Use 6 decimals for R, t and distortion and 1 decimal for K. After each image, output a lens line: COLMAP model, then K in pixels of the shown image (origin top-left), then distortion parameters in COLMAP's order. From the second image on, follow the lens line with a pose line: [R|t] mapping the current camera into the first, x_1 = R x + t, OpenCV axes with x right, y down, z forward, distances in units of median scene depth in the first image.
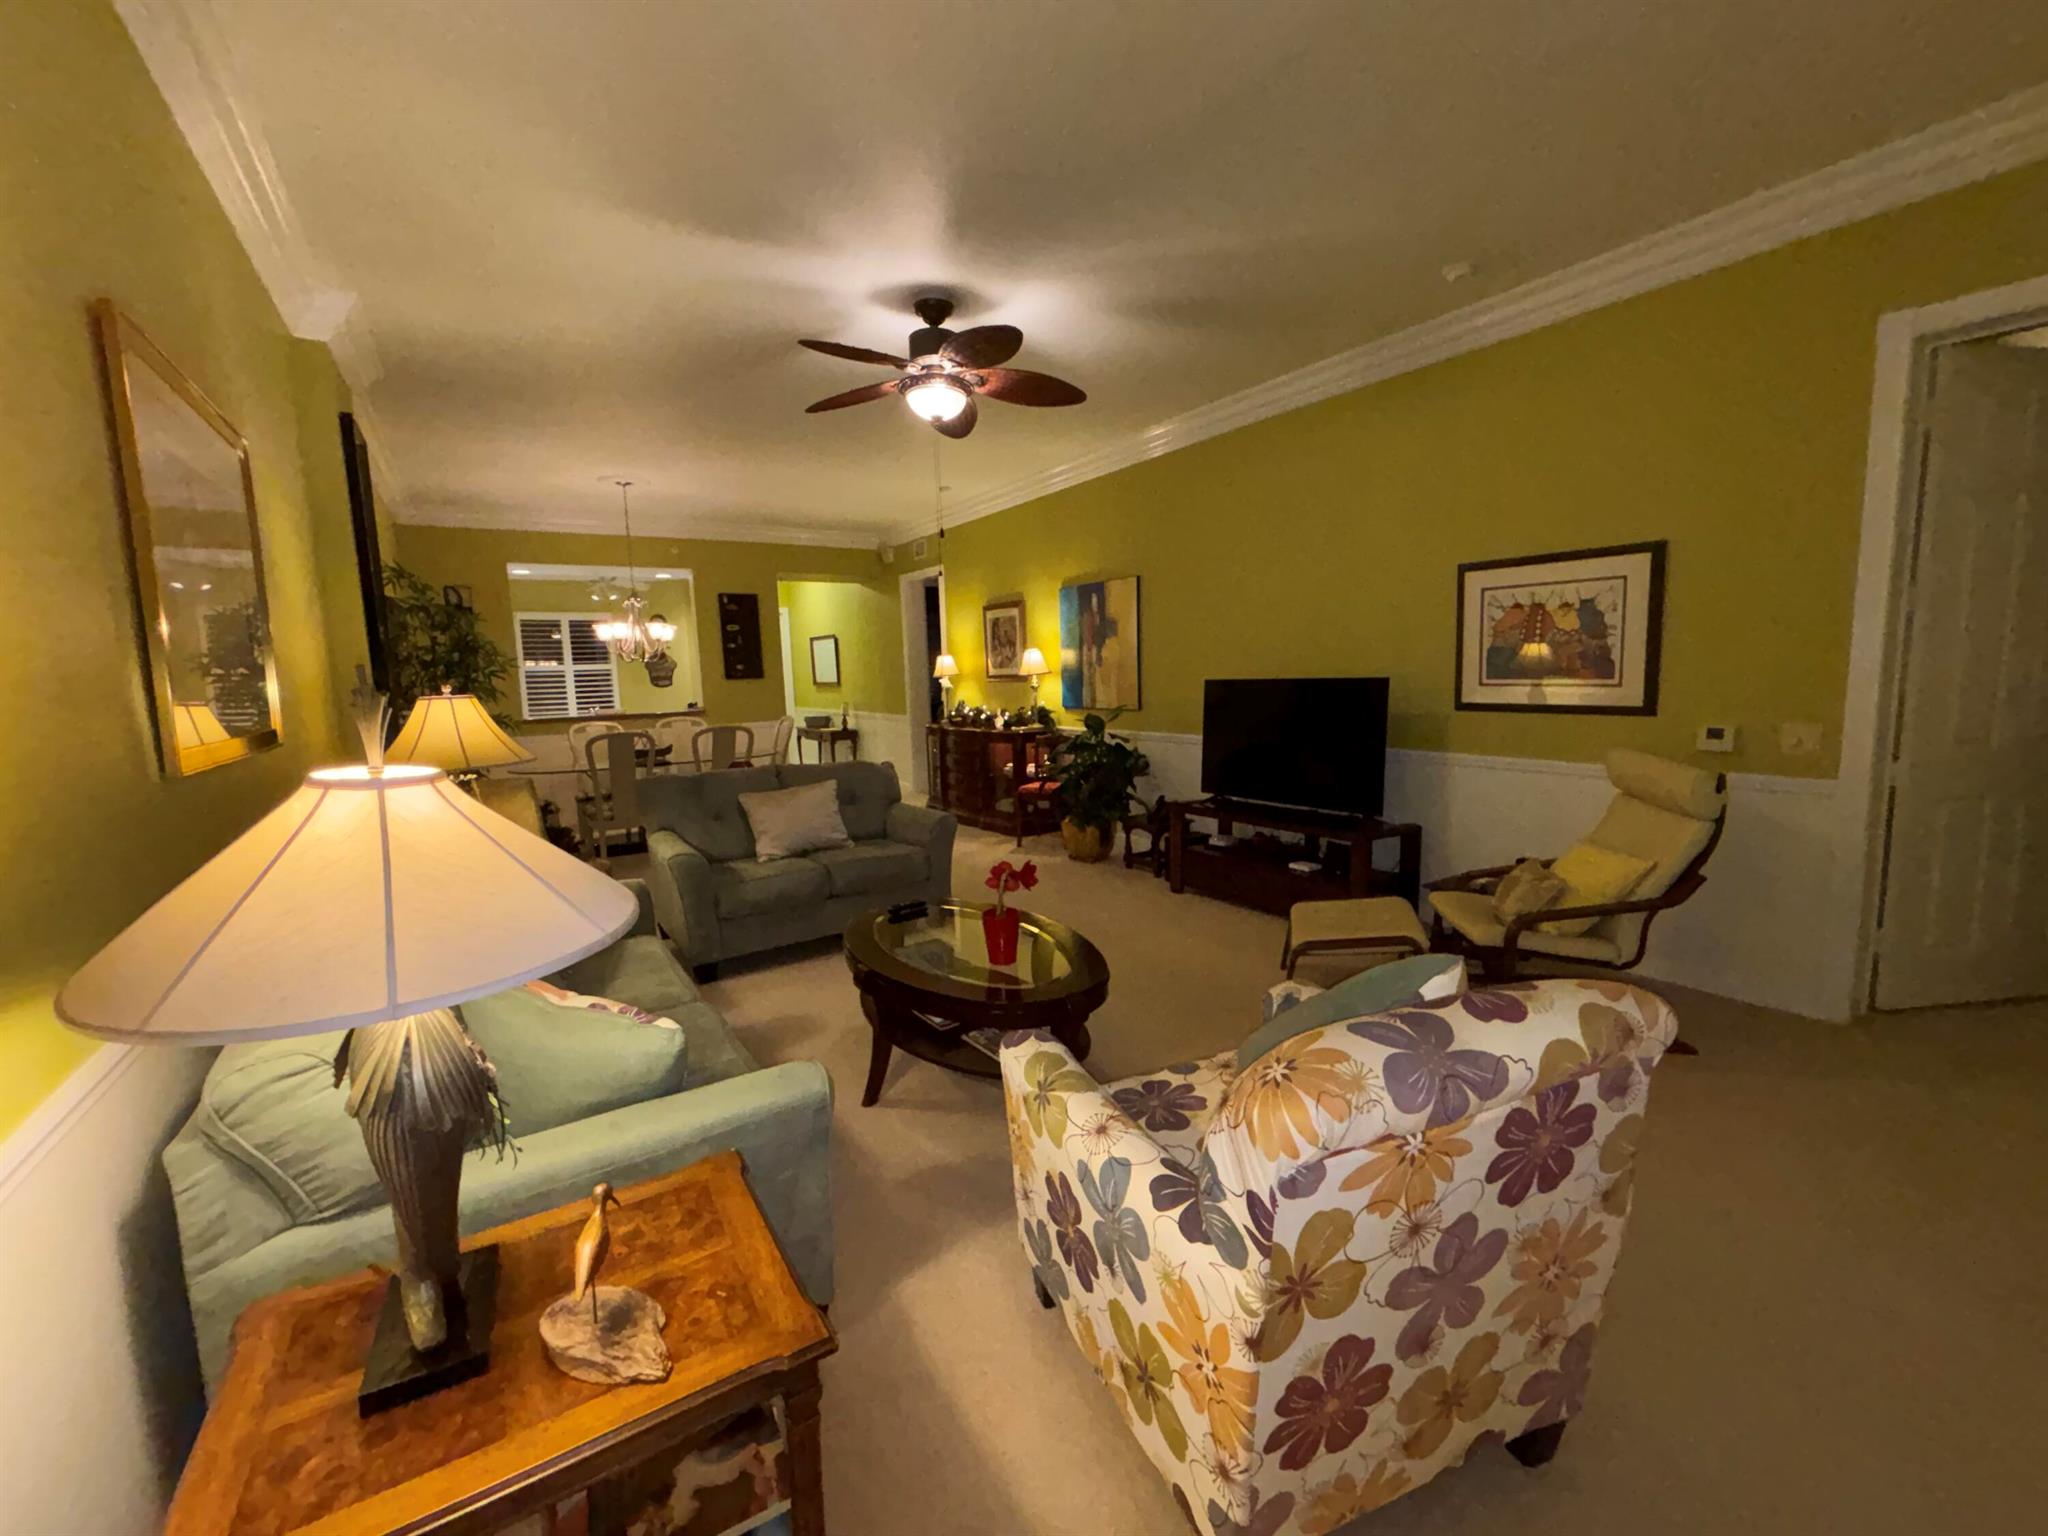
lens RADIAL K [[824.7, 0, 1033.2], [0, 824.7, 761.1], [0, 0, 1]] dist [0.034368, 0.000114]
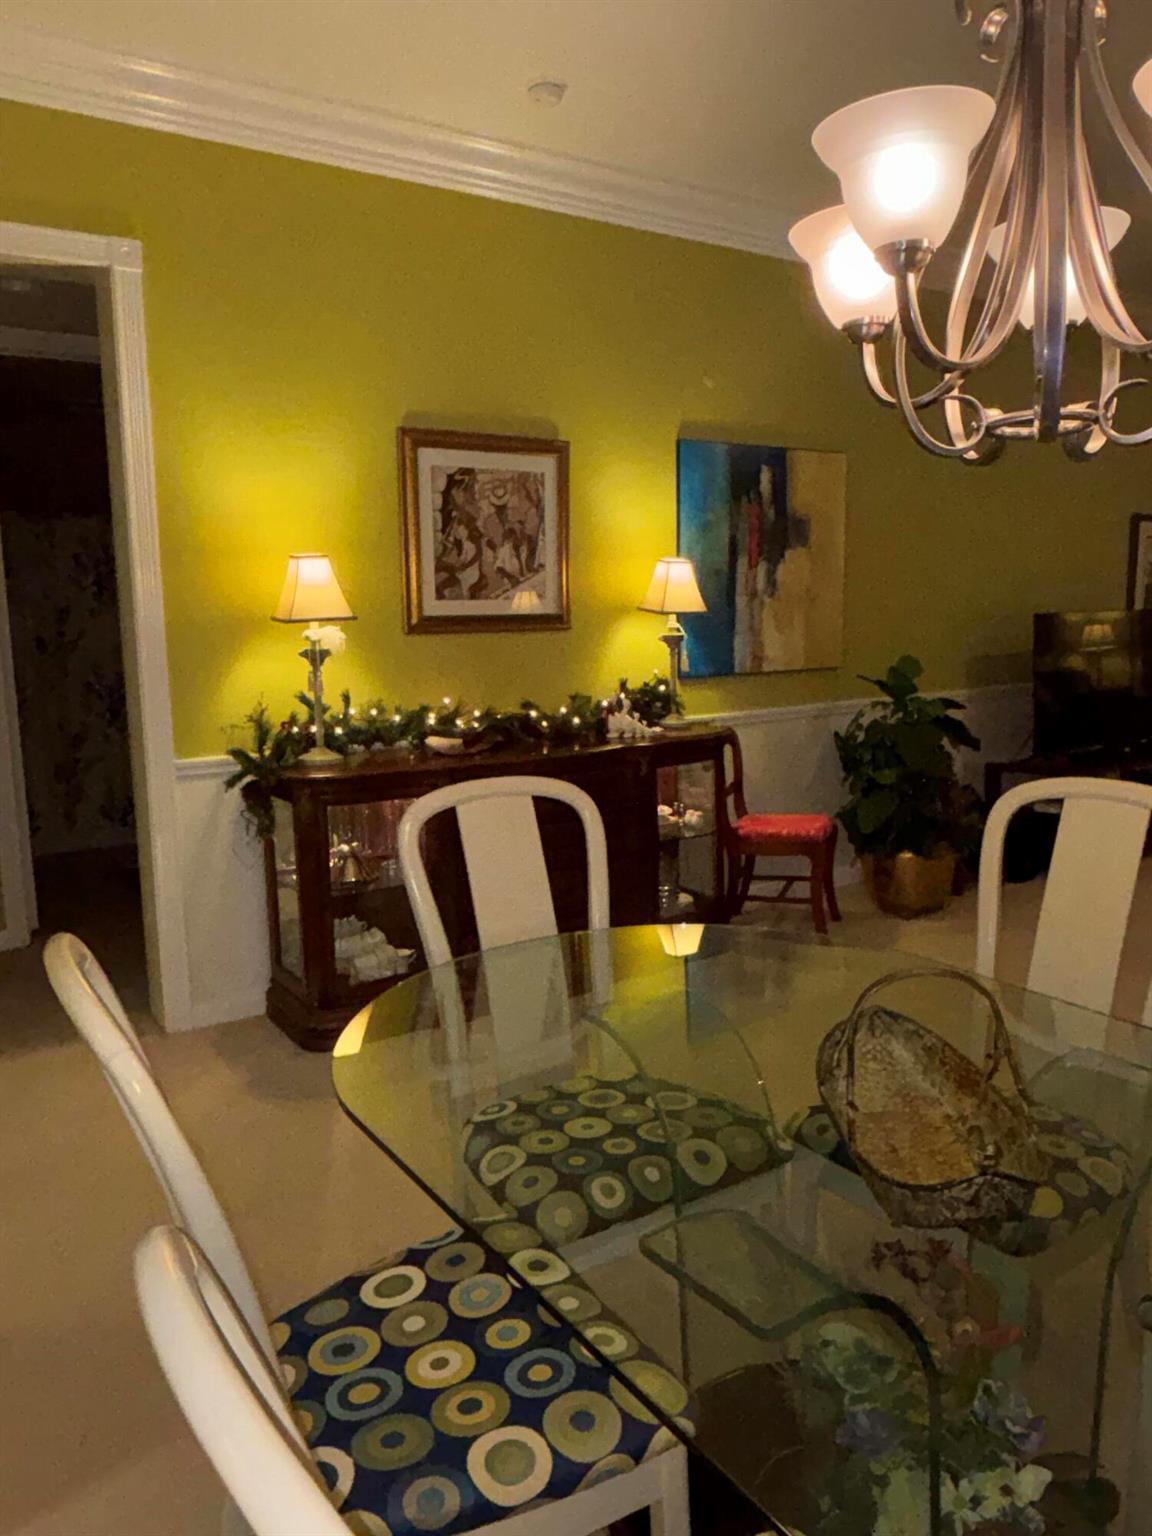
lens RADIAL K [[1122.8, 0, 580.2], [0, 1122.8, 768.0], [0, 0, 1]] dist [0.096275, -0.150531]
pose [[-0.007221, -0.130608, 0.991408, -0.987748], [0.117953, 0.984401, 0.130544, -0.163460], [-0.992993, 0.117882, 0.008298, 1.600545]]
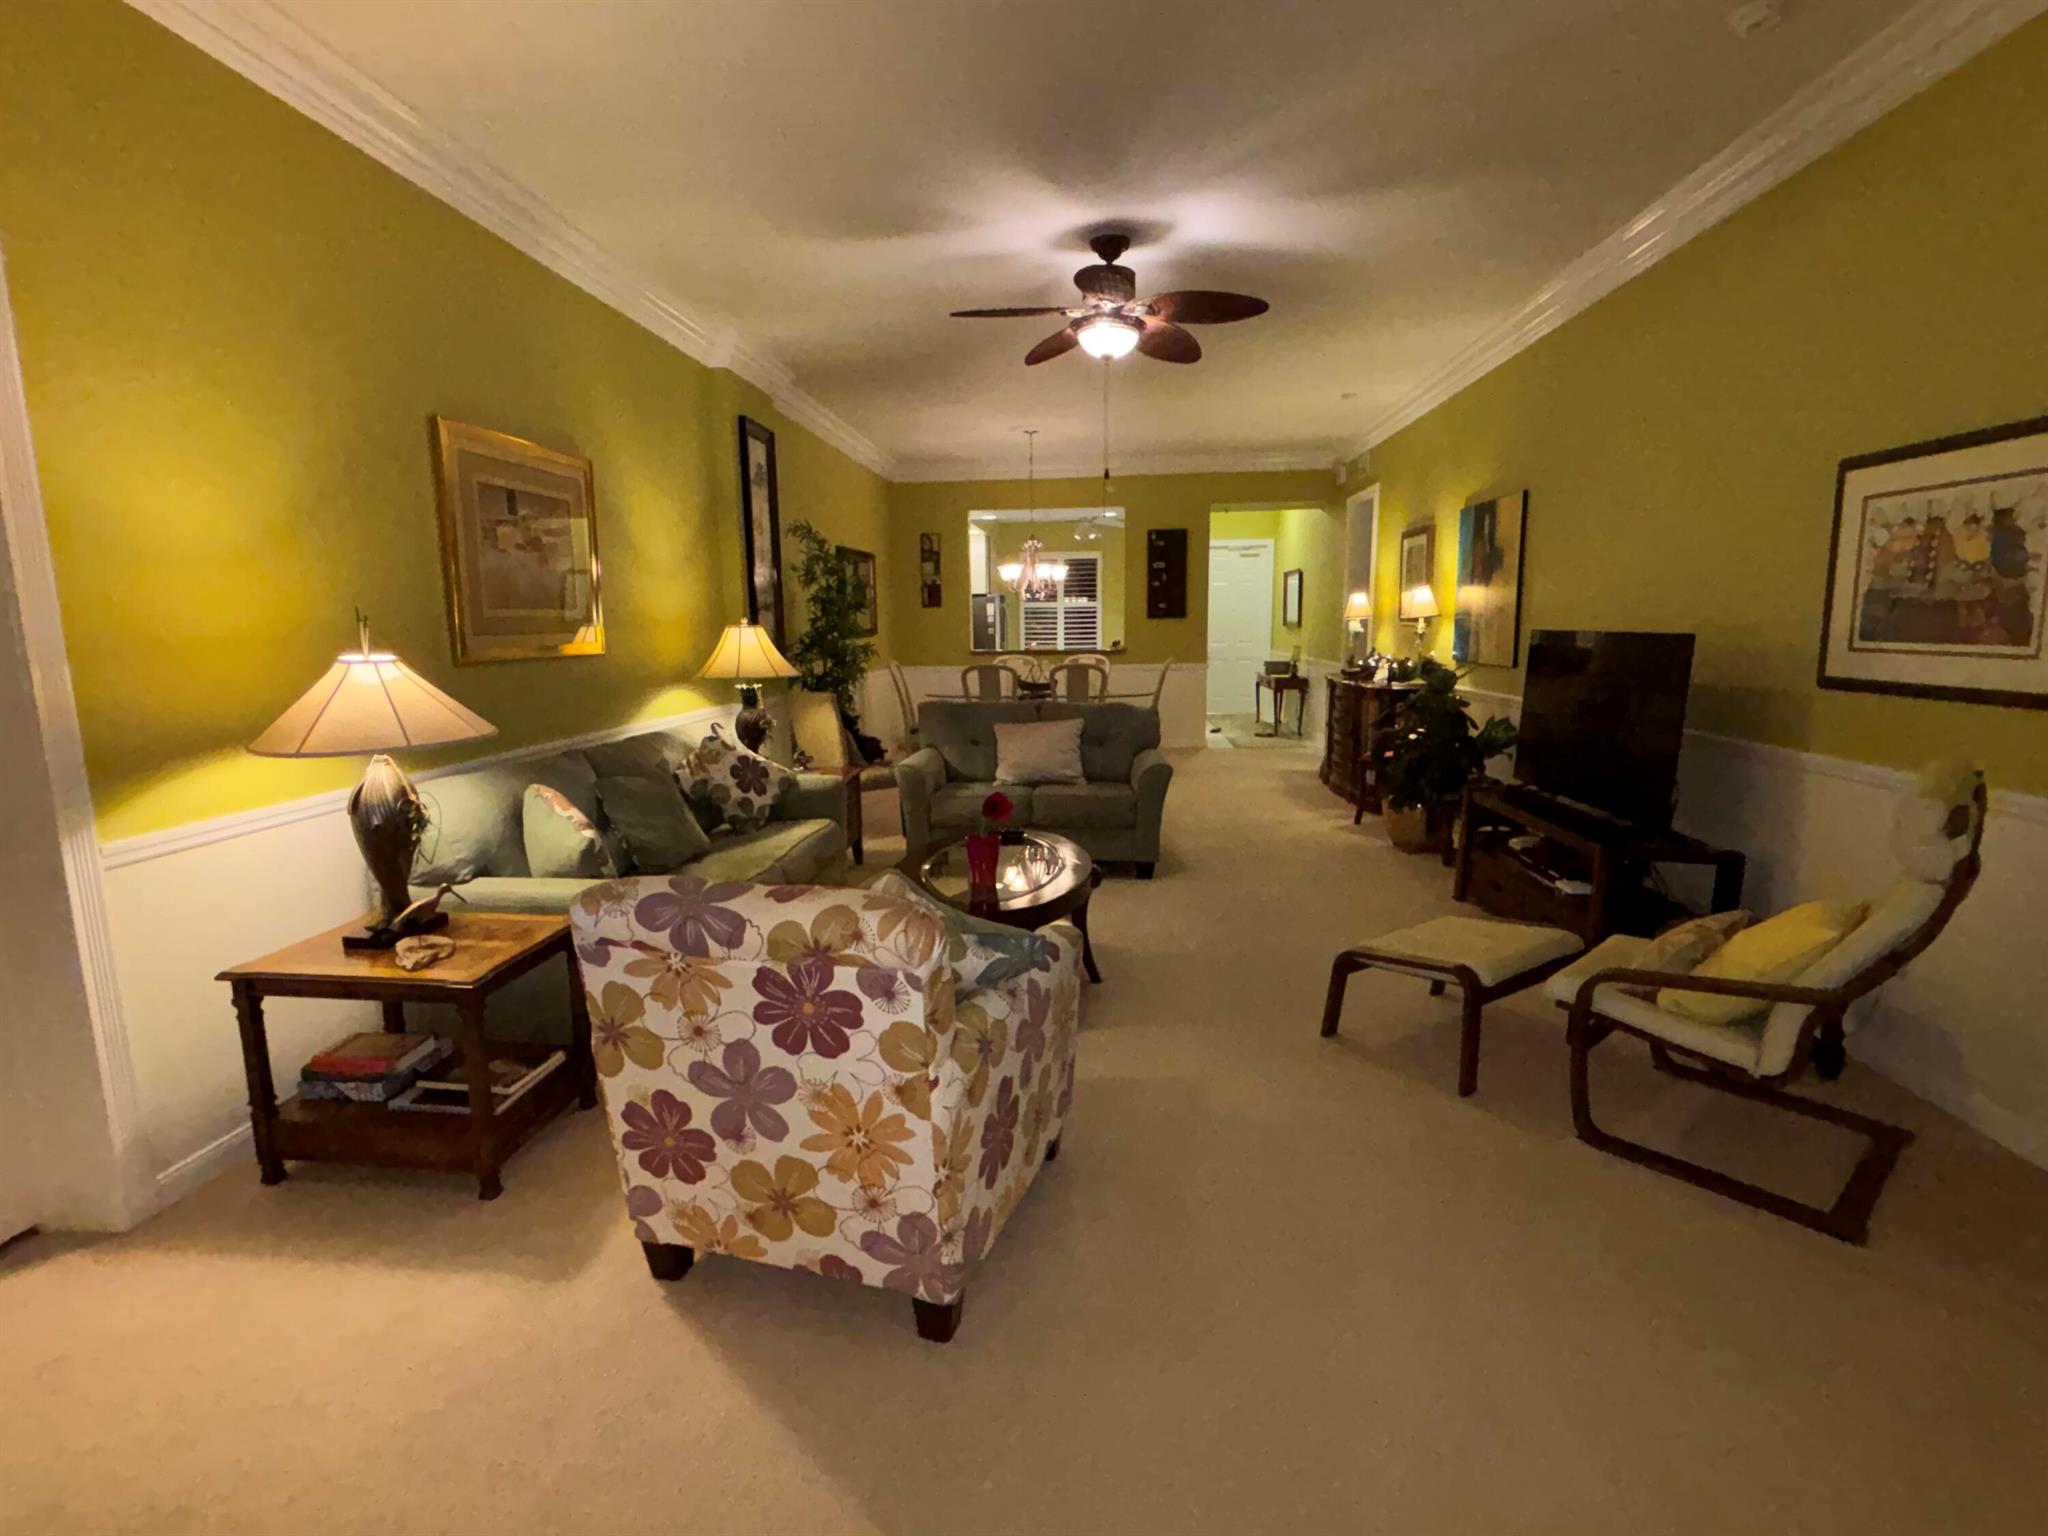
lens RADIAL K [[960.6, 0, 1030.8], [0, 960.6, 768.2], [0, 0, 1]] dist [0.031390, 0.000087]
pose [[0.785840, 0.115626, -0.607525, 0.448929], [-0.081244, 0.993154, 0.083931, -0.011690], [0.613070, -0.016599, 0.789854, 0.019832]]
